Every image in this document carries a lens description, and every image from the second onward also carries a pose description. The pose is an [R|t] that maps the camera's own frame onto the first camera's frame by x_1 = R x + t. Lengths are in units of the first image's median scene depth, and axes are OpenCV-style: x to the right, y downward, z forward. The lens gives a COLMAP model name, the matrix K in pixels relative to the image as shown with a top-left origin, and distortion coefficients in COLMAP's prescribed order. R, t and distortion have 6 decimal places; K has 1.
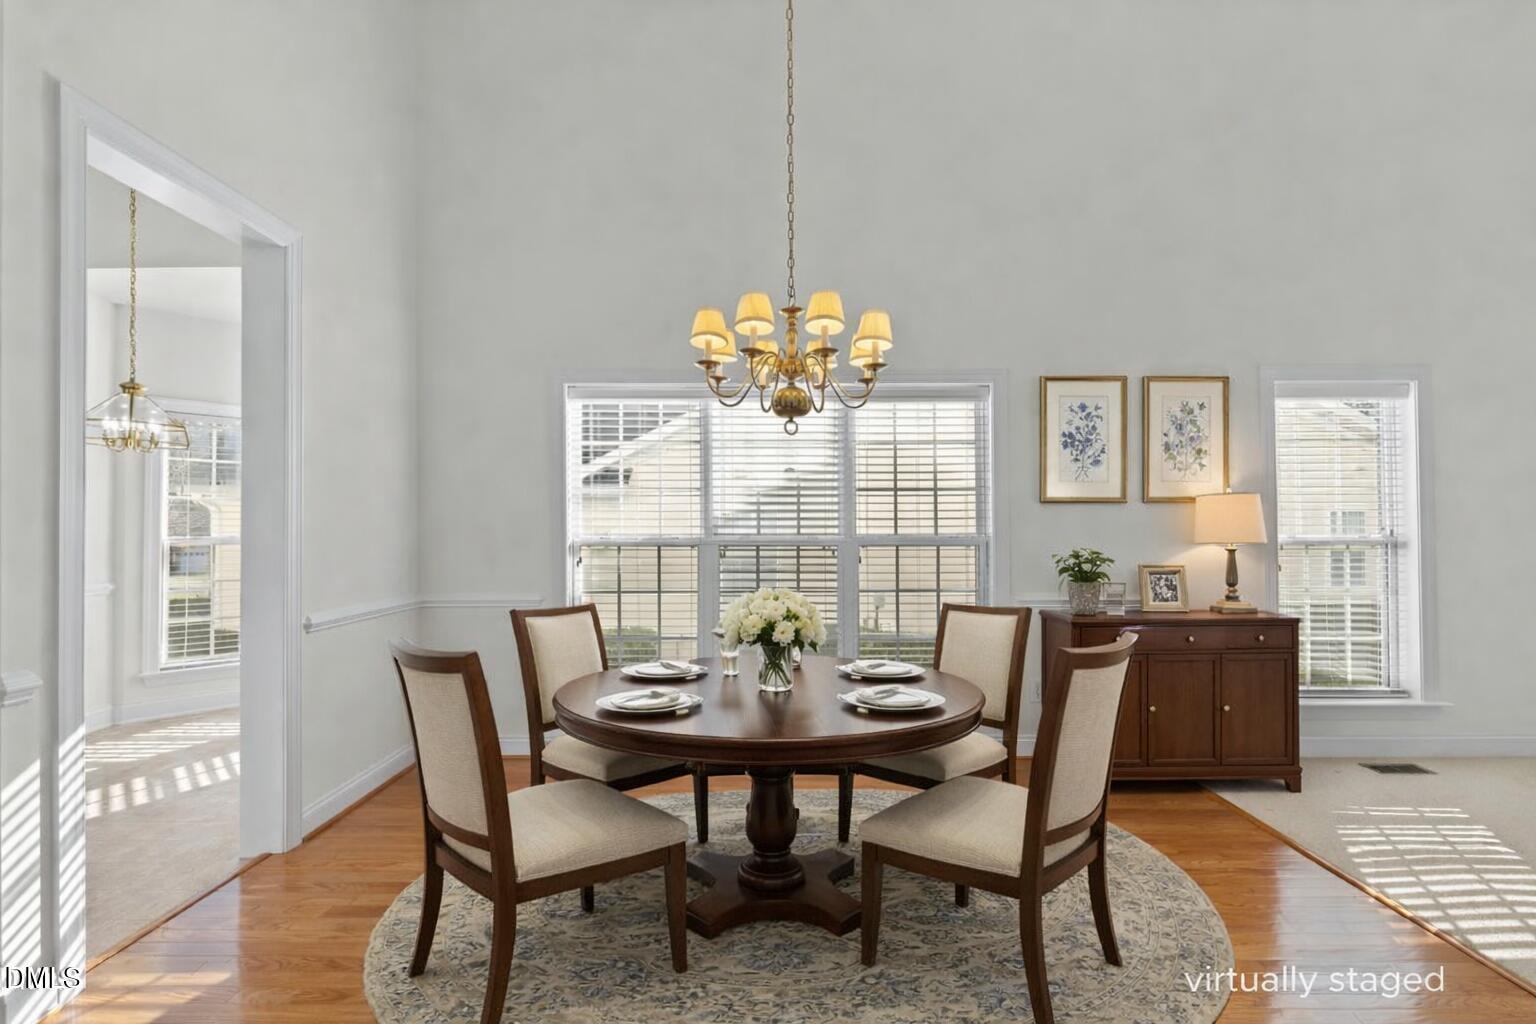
lens RADIAL K [[658.8, 0, 772.2], [0, 658.8, 523.2], [0, 0, 1]] dist [-0.006433, 0.000213]
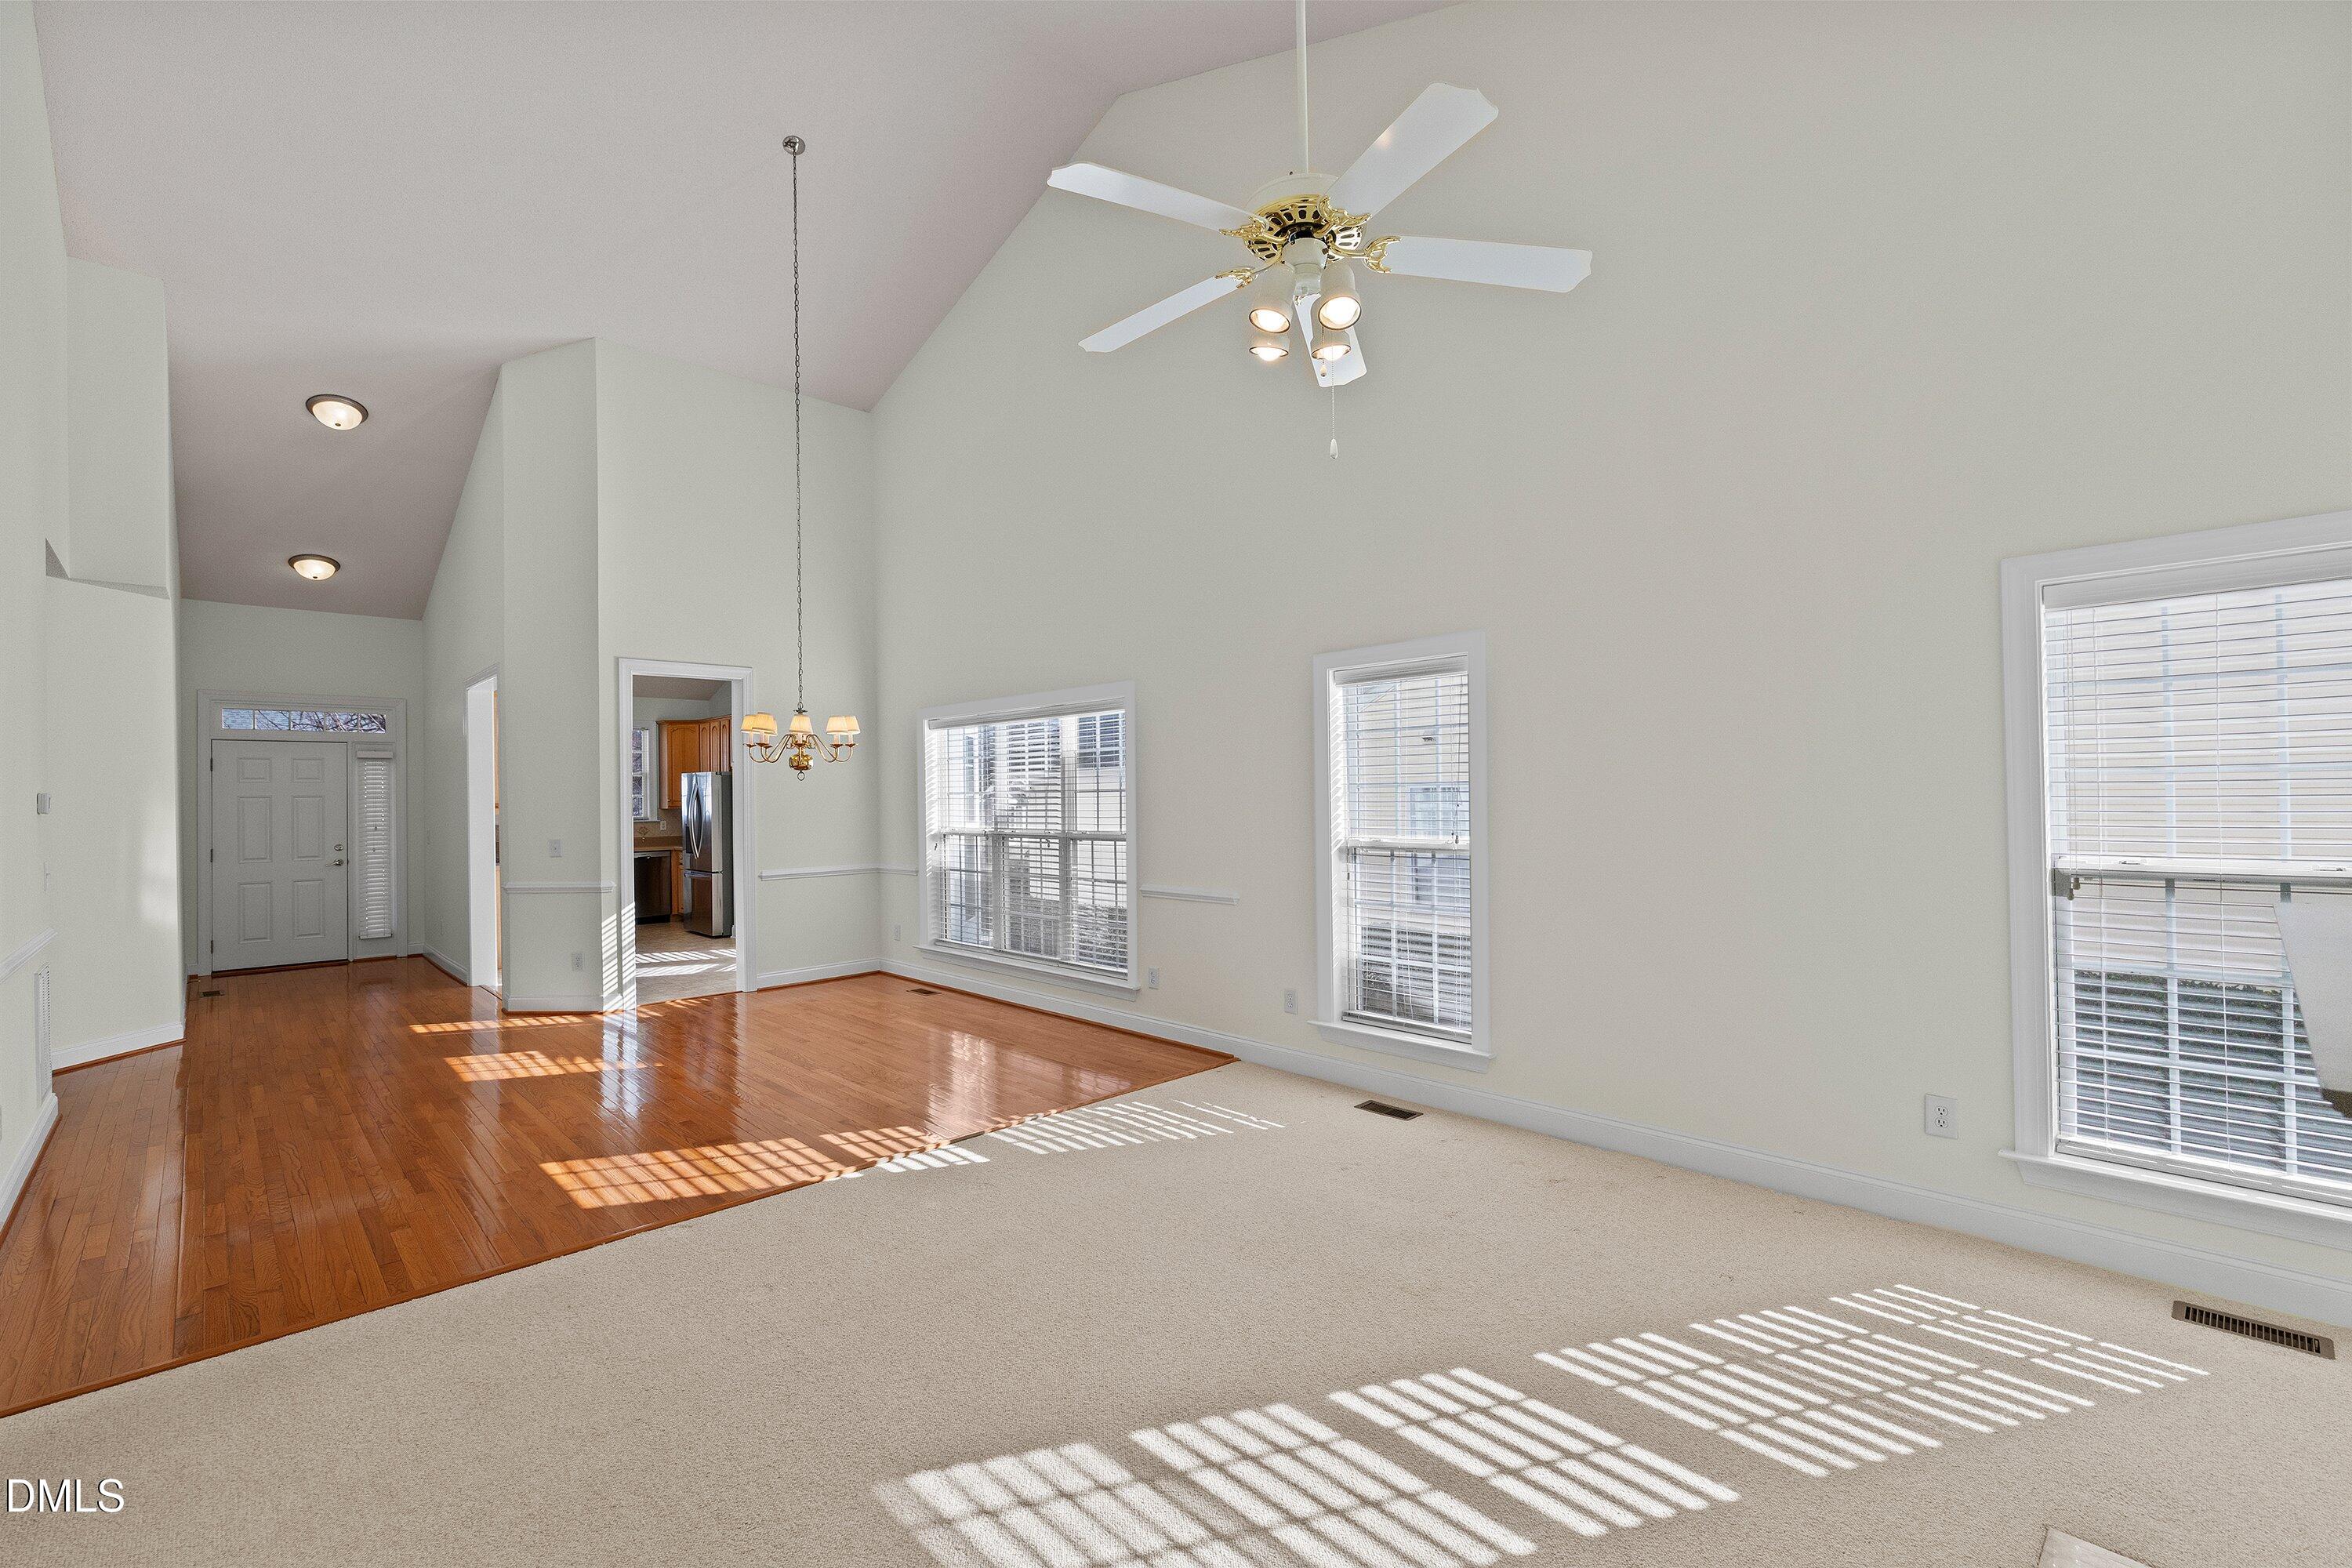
lens RADIAL K [[1021.5, 0, 1182.0], [0, 1021.5, 789.3], [0, 0, 1]] dist [0.000307, 0.000162]
pose [[0.702616, -0.012132, -0.711466, 1.577919], [0.014663, 0.999889, -0.002569, -0.048851], [0.711419, -0.008627, 0.702716, -0.132645]]
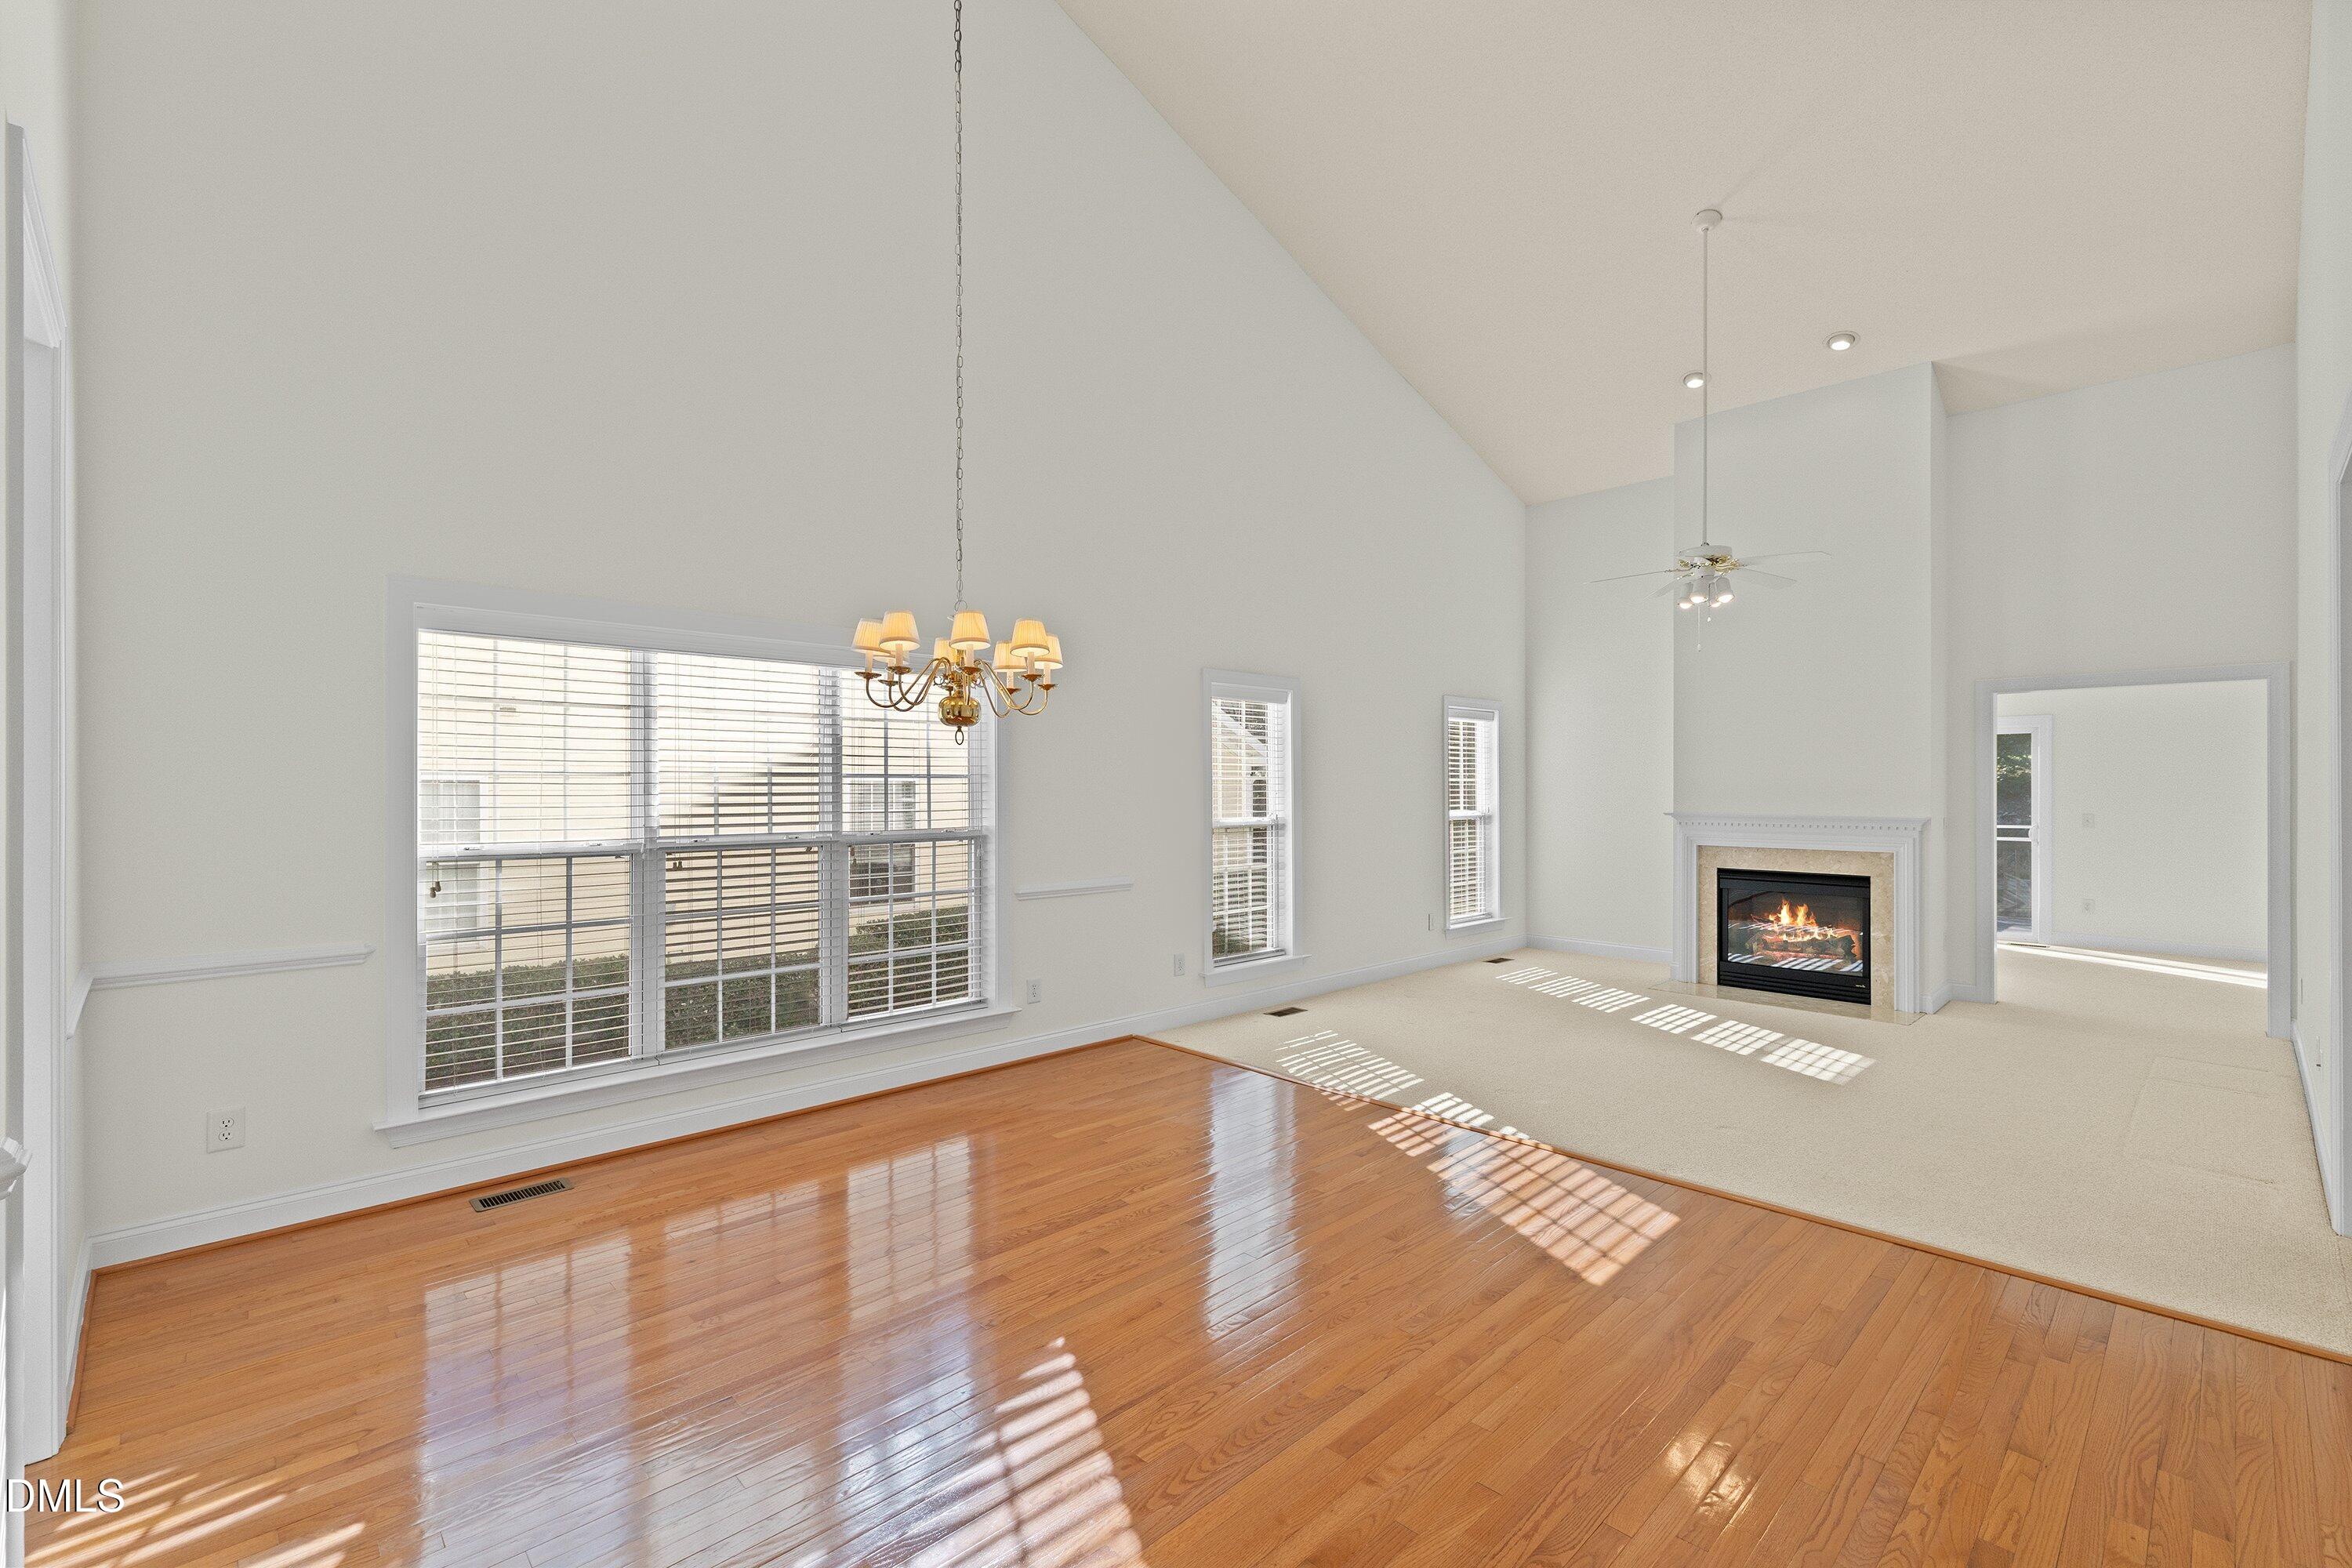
lens RADIAL K [[1021.5, 0, 1178.5], [0, 1021.5, 790.5], [0, 0, 1]] dist [0.000307, 0.000162]
pose [[0.709249, -0.002787, 0.704952, -0.474827], [-0.001521, 0.999984, 0.005483, -0.042643], [-0.704956, -0.004961, 0.709234, -0.182516]]
